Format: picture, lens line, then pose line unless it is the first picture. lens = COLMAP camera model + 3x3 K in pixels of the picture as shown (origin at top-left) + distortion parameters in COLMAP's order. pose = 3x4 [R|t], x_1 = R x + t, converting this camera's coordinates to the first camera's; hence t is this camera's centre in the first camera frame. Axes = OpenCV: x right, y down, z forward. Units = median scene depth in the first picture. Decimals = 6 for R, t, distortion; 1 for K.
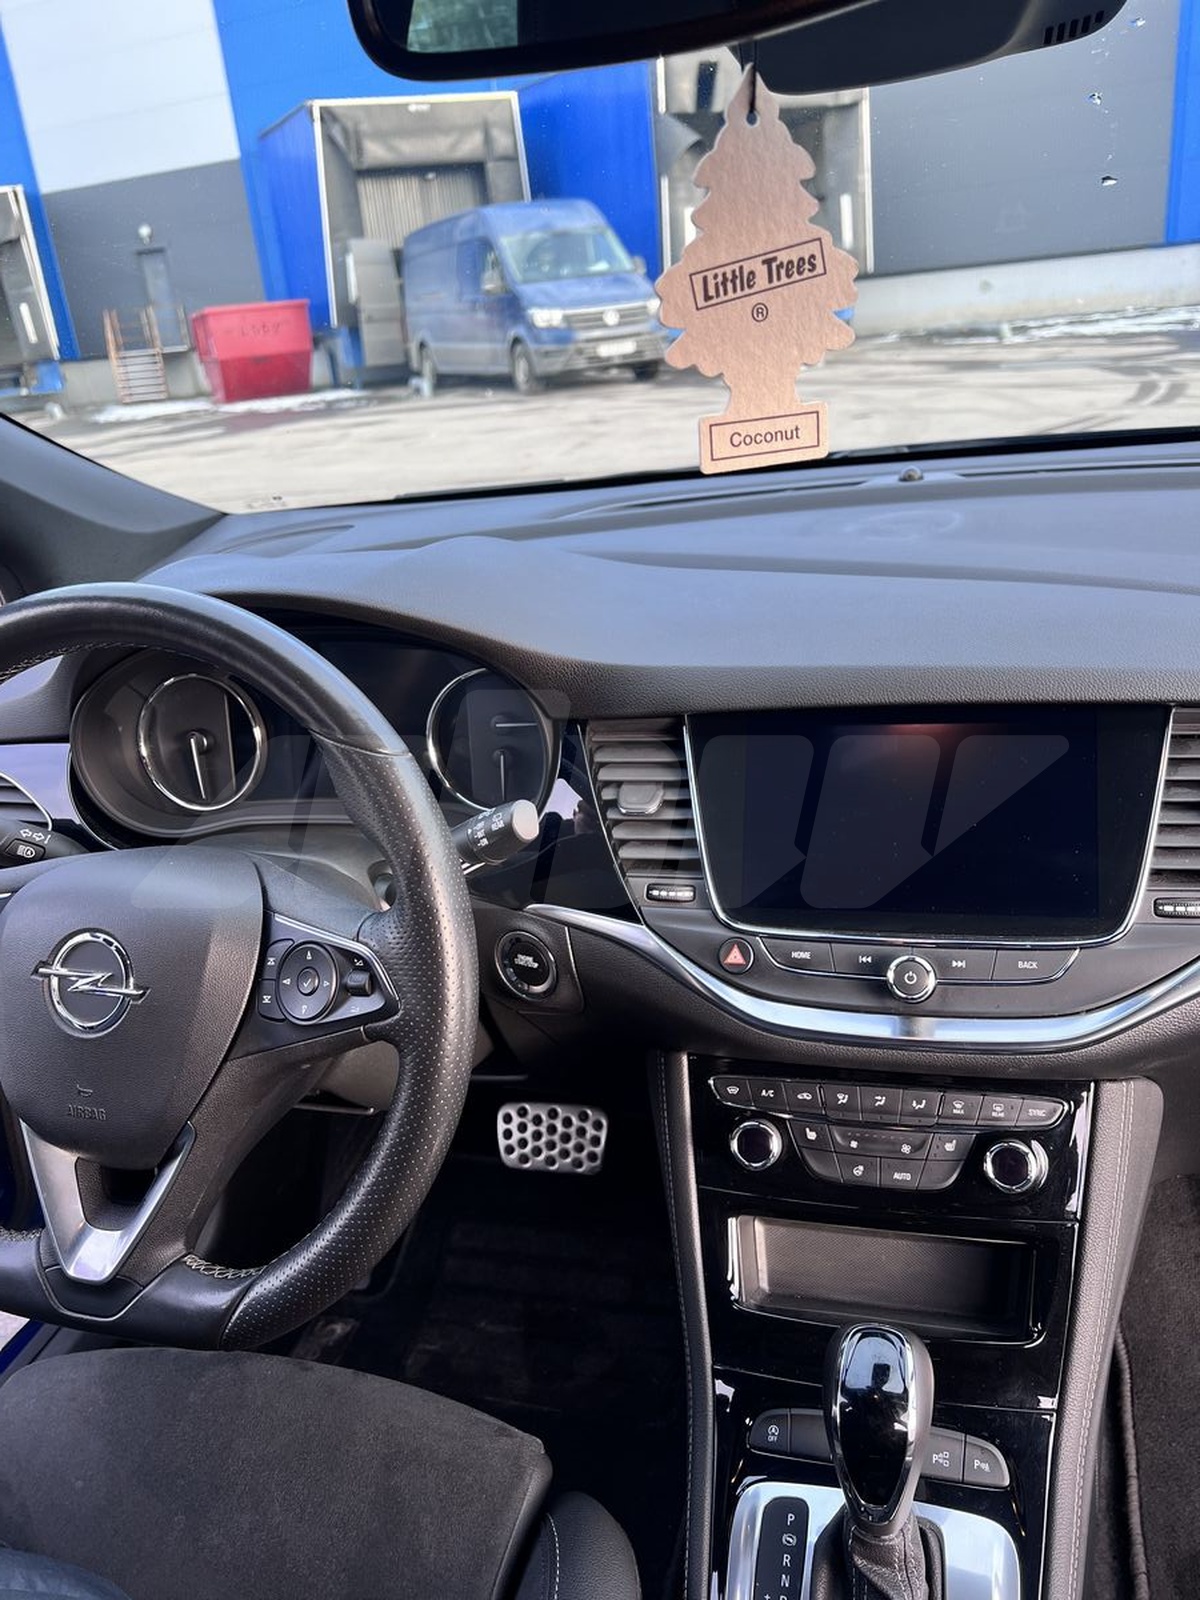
lens RADIAL K [[1199.0, 0, 600.0], [0, 1199.0, 800.0], [0, 0, 1]] dist [0.015309, -0.004088]
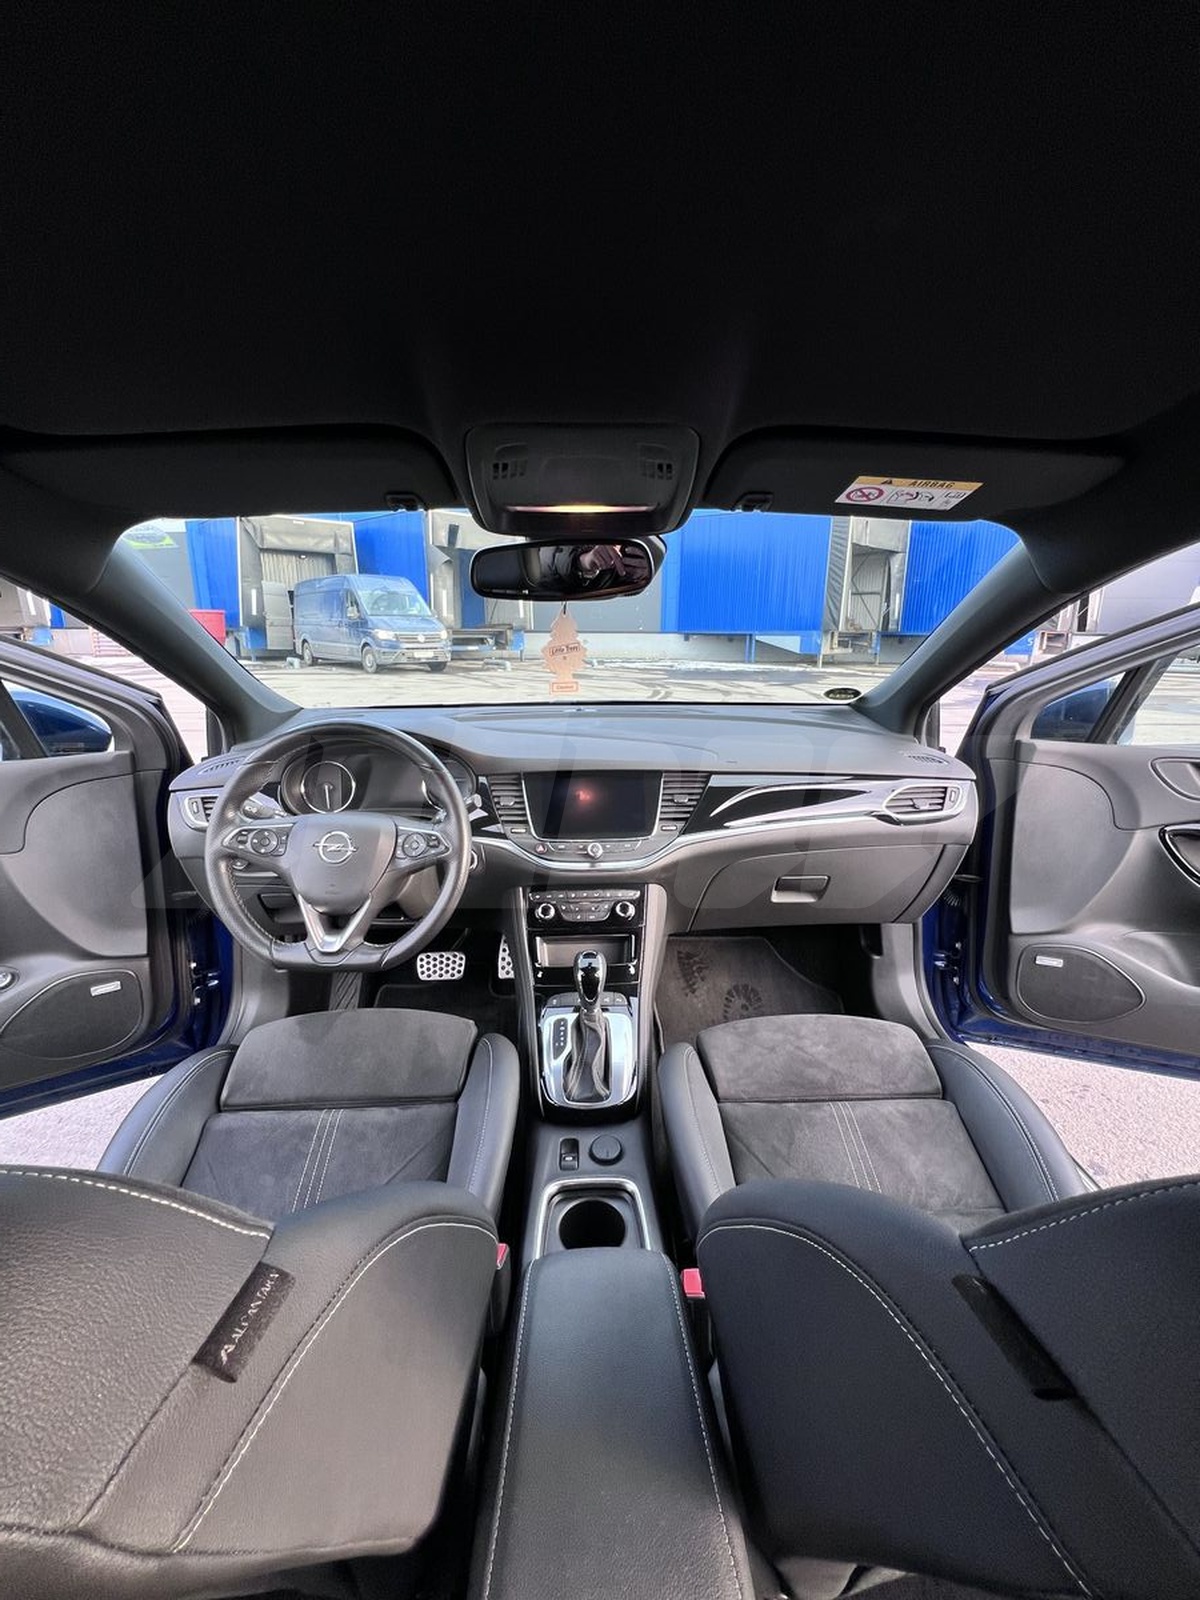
lens RADIAL K [[711.1, 0, 600.0], [0, 711.1, 800.0], [0, 0, 1]] dist [0.001041, 0.000174]
pose [[0.944027, 0.026815, 0.328777, -0.220270], [0.027491, 0.986828, -0.159423, 0.189534], [-0.328721, 0.159538, 0.930855, -0.500446]]
